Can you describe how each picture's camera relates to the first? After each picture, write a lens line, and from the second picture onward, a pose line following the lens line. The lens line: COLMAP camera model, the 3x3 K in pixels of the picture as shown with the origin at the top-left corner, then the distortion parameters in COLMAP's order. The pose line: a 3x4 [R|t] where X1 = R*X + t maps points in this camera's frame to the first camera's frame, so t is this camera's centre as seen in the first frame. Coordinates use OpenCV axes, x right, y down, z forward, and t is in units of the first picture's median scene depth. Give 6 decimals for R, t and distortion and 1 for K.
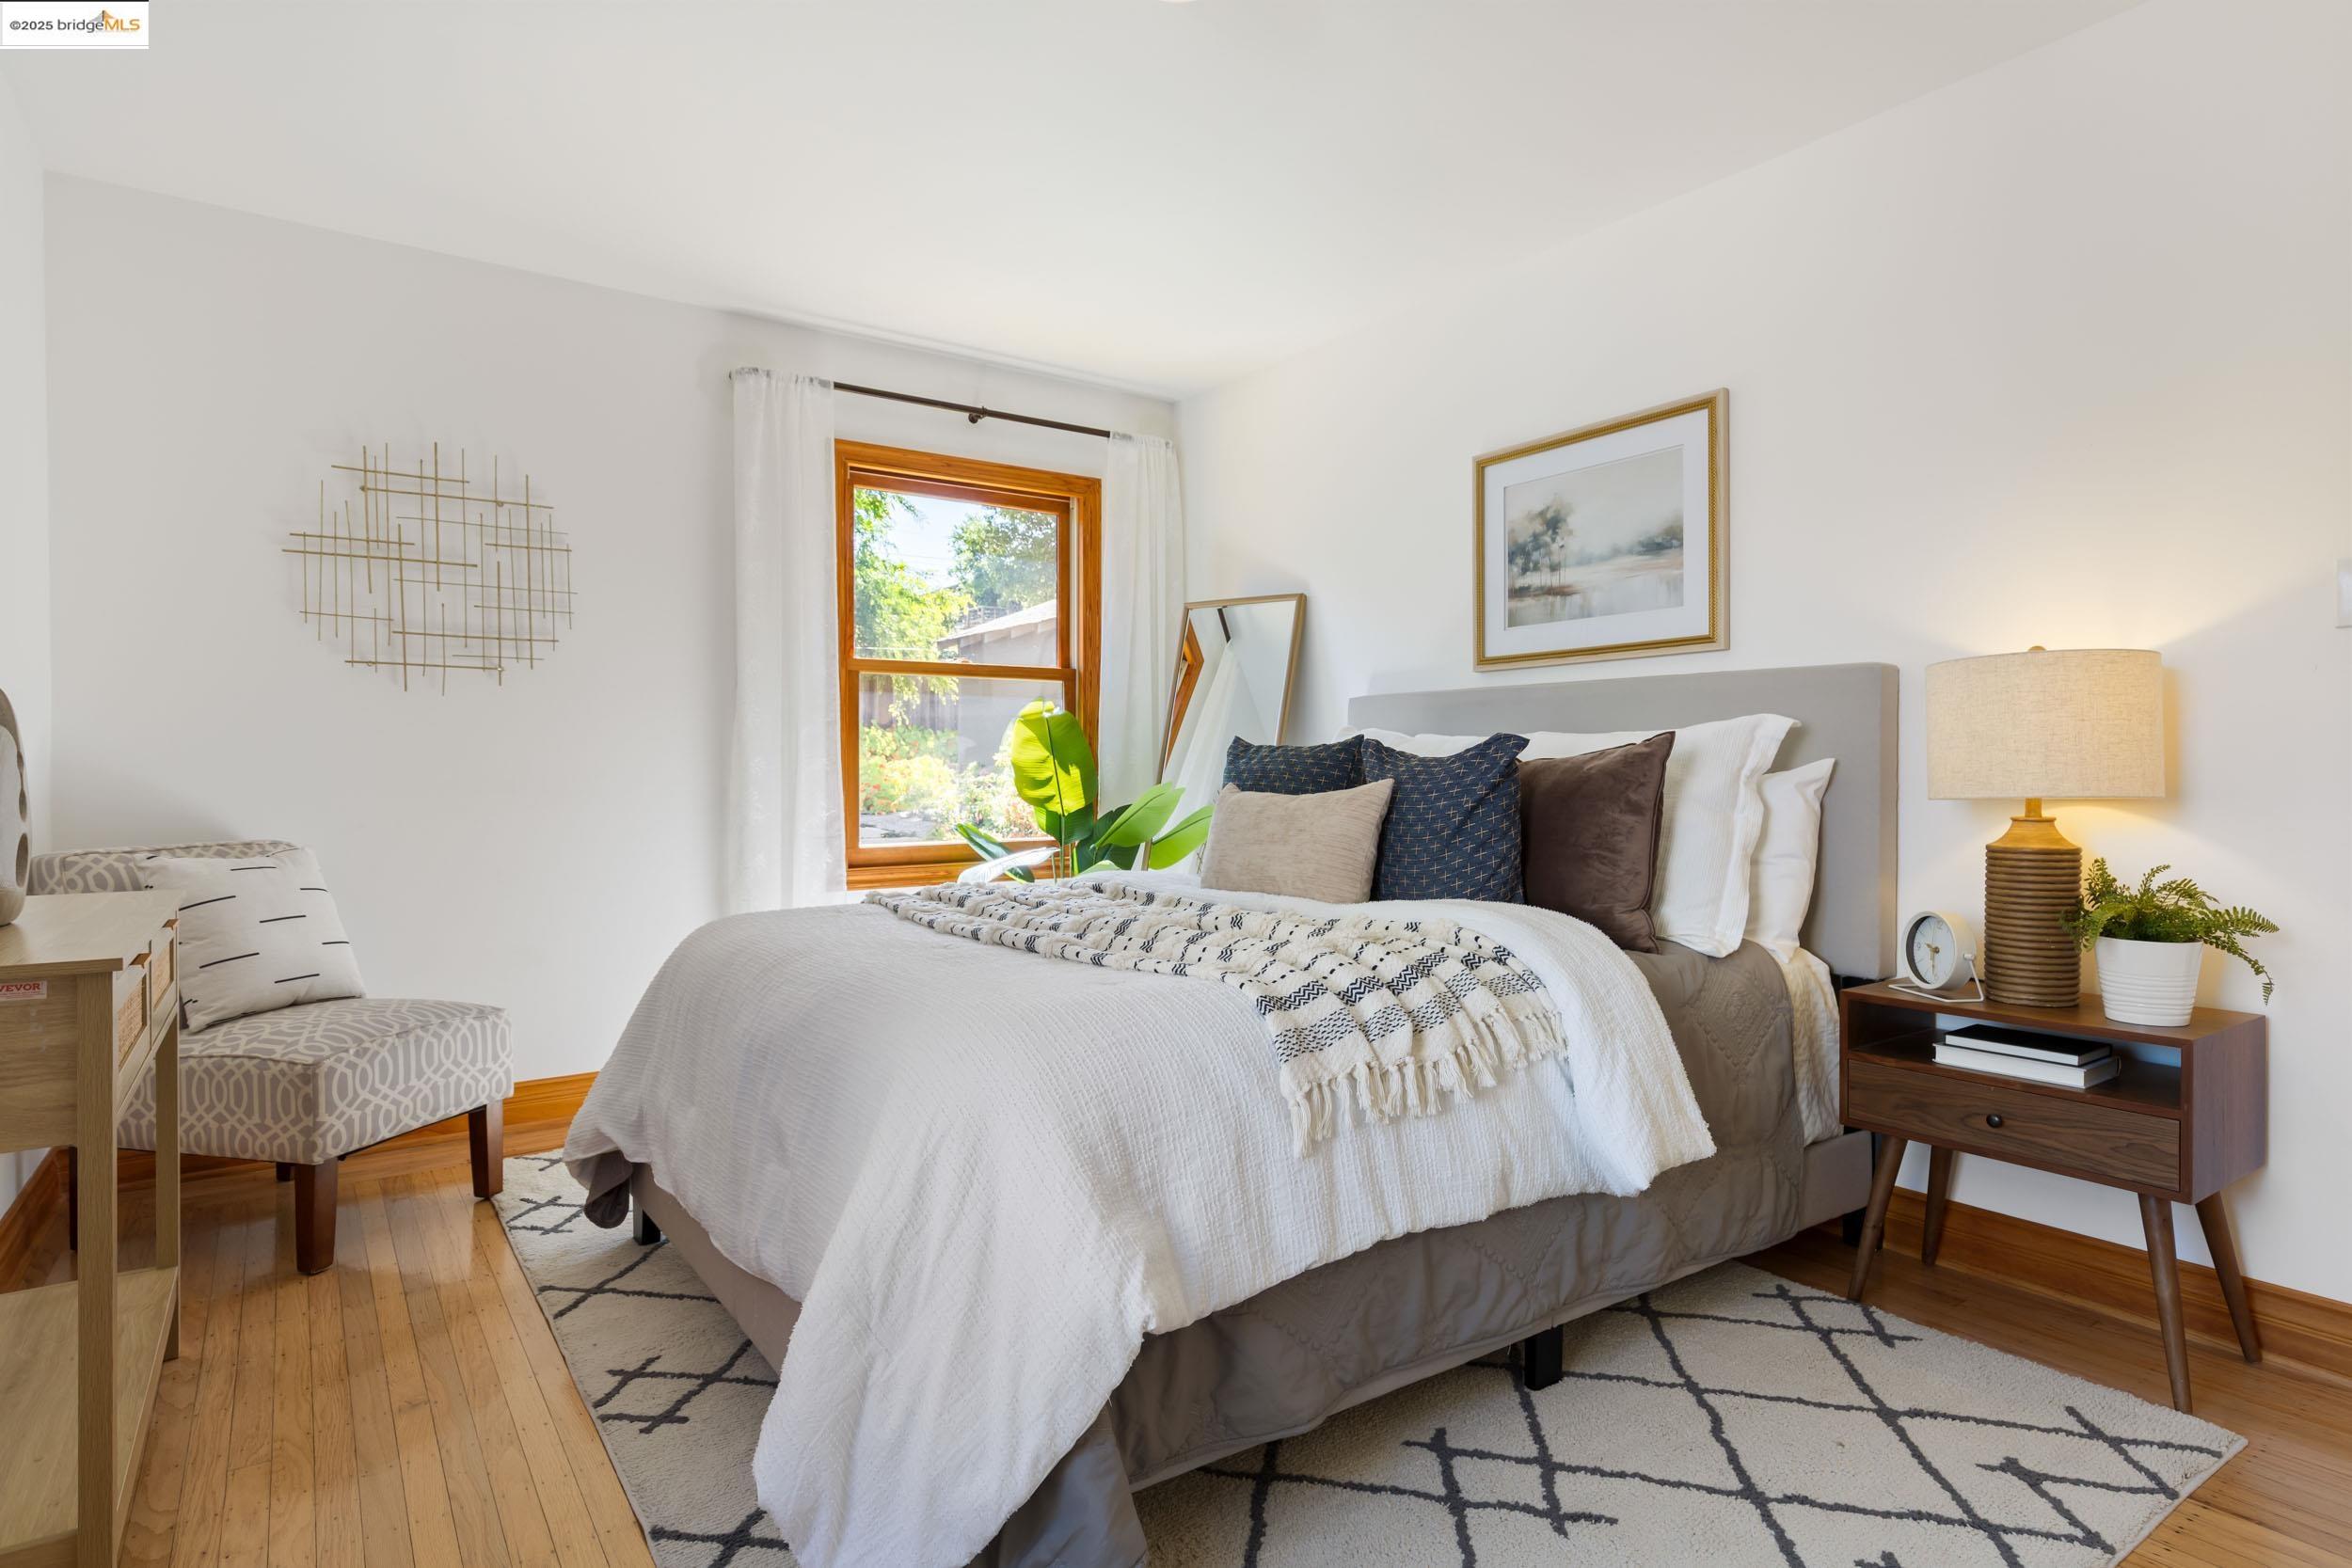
lens RADIAL K [[1307.2, 0, 1181.9], [0, 1307.2, 779.7], [0, 0, 1]] dist [0.005211, -0.002911]
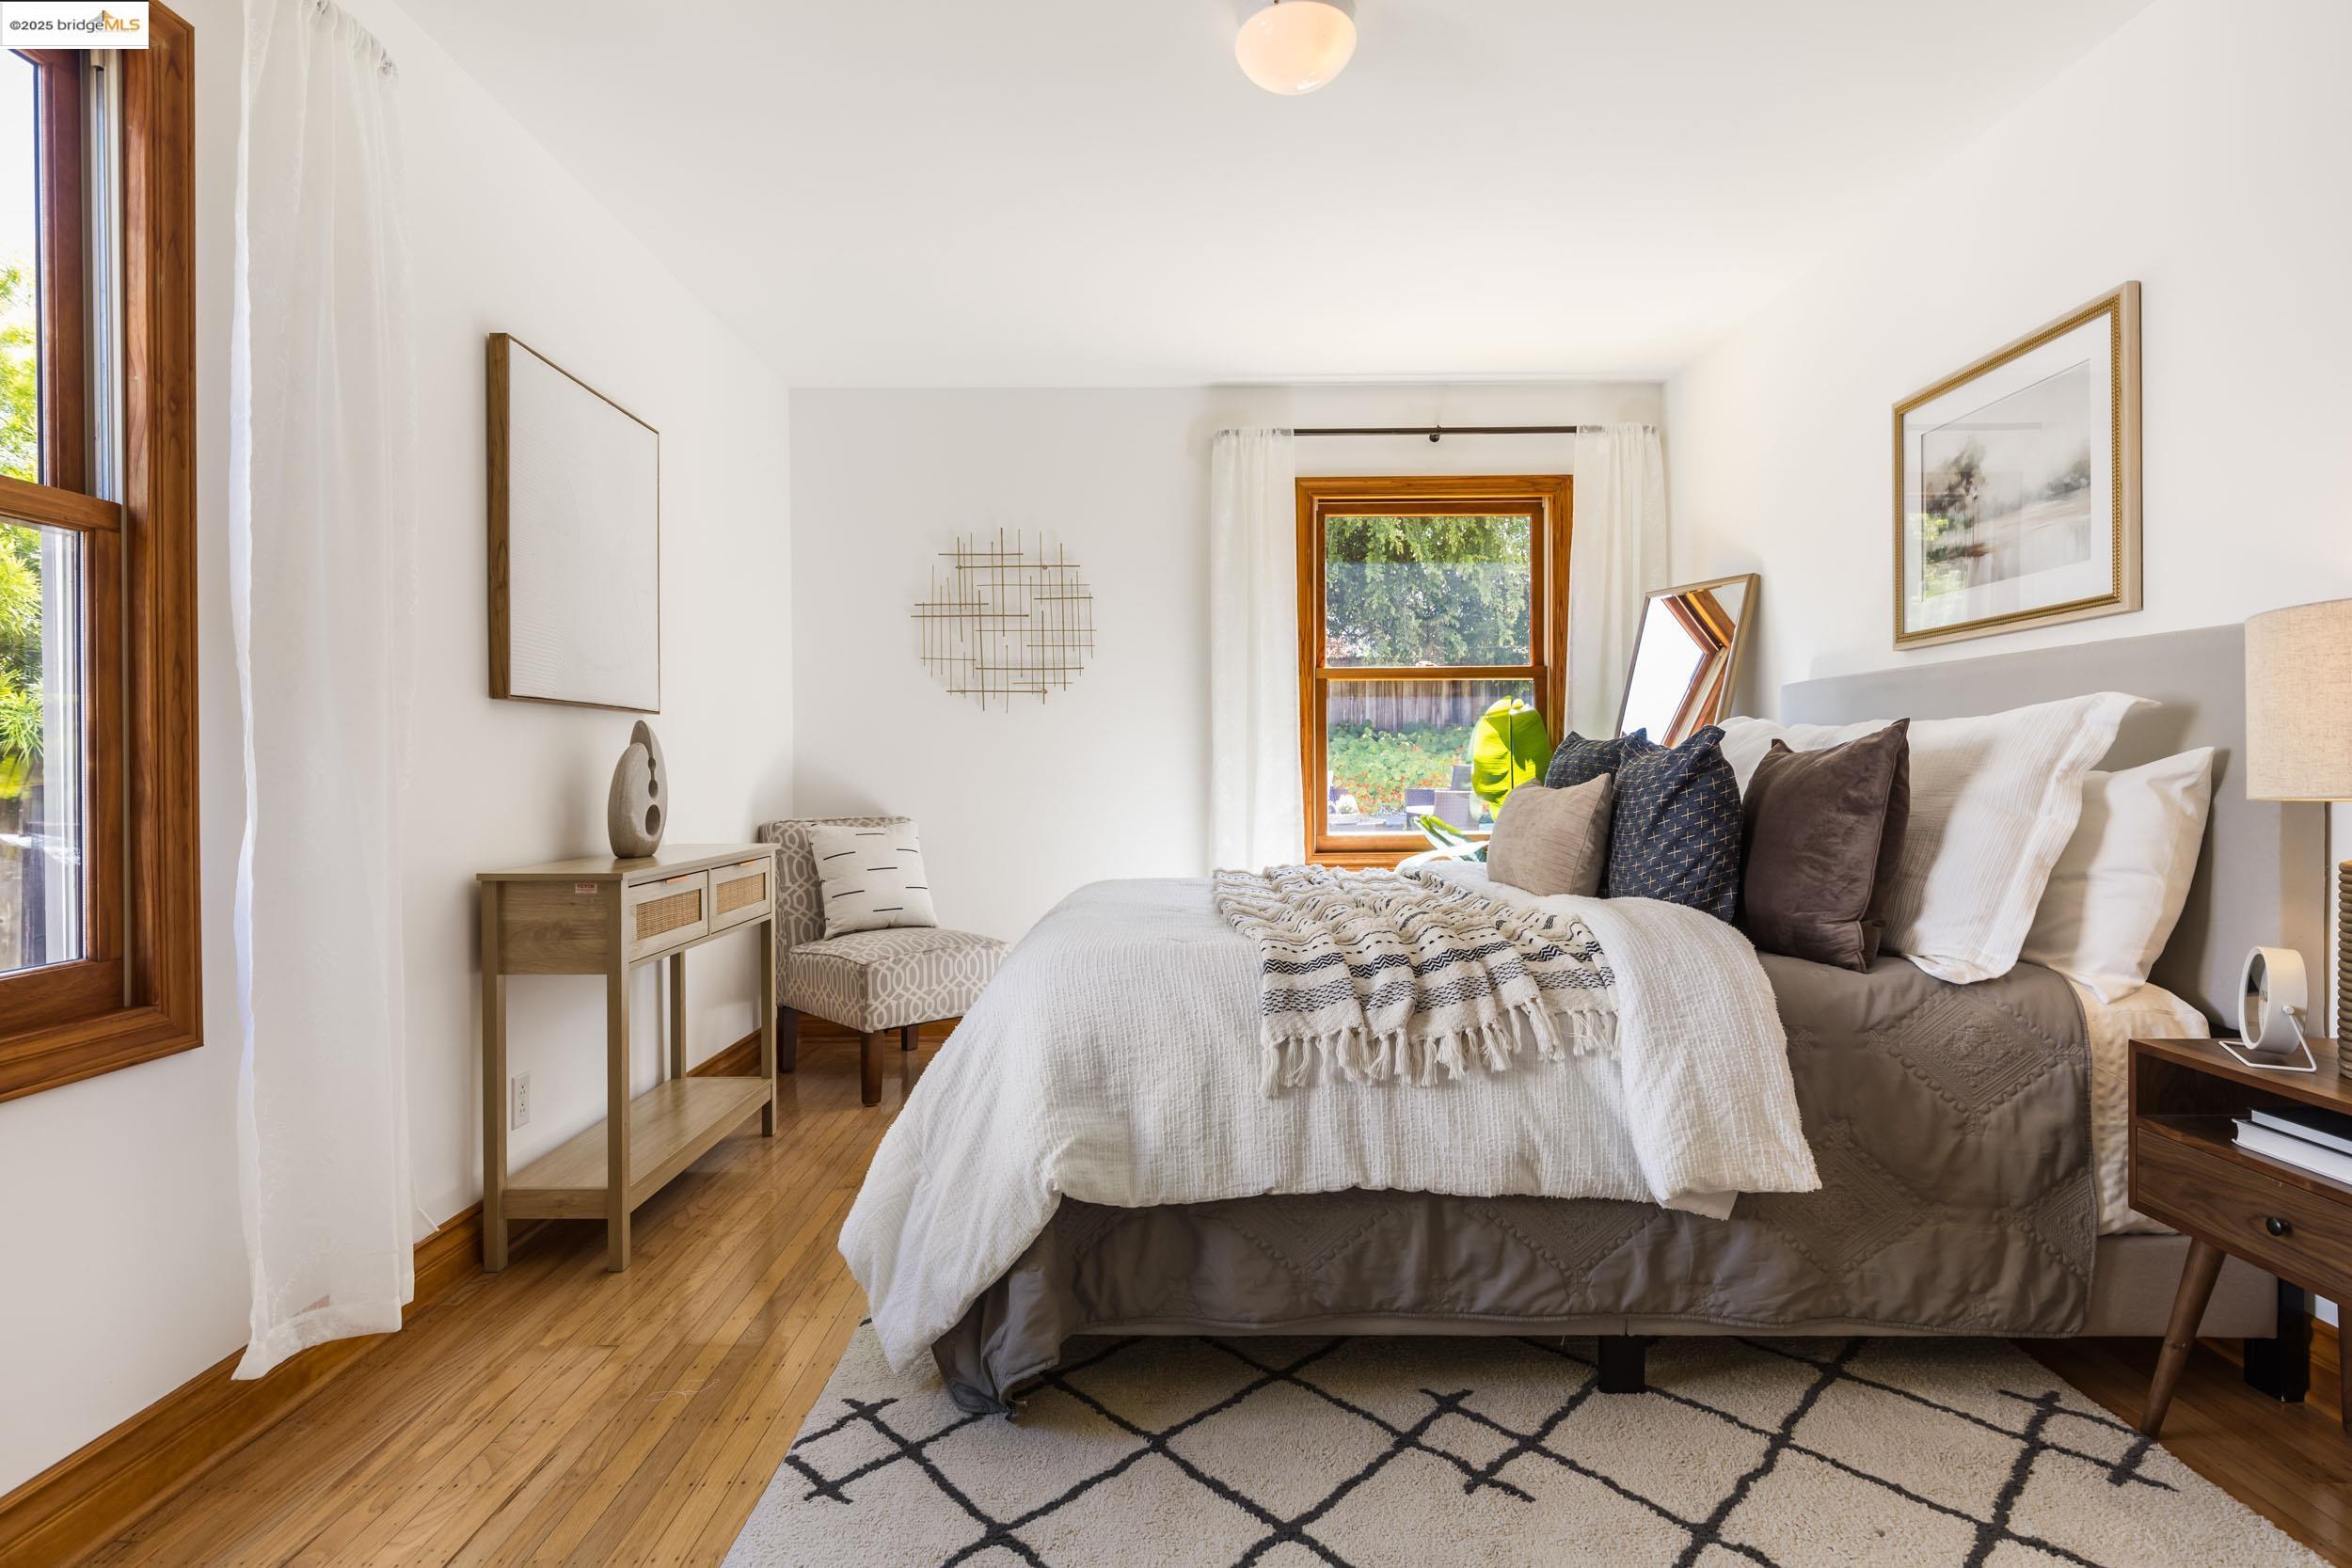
lens RADIAL K [[1307.2, 0, 1133.8], [0, 1307.2, 777.1], [0, 0, 1]] dist [0.005211, -0.002911]
pose [[0.794216, 0.001120, -0.607634, 0.489104], [-0.000800, 0.999999, 0.000797, 0.001571], [0.607635, -0.000147, 0.794217, 0.000866]]
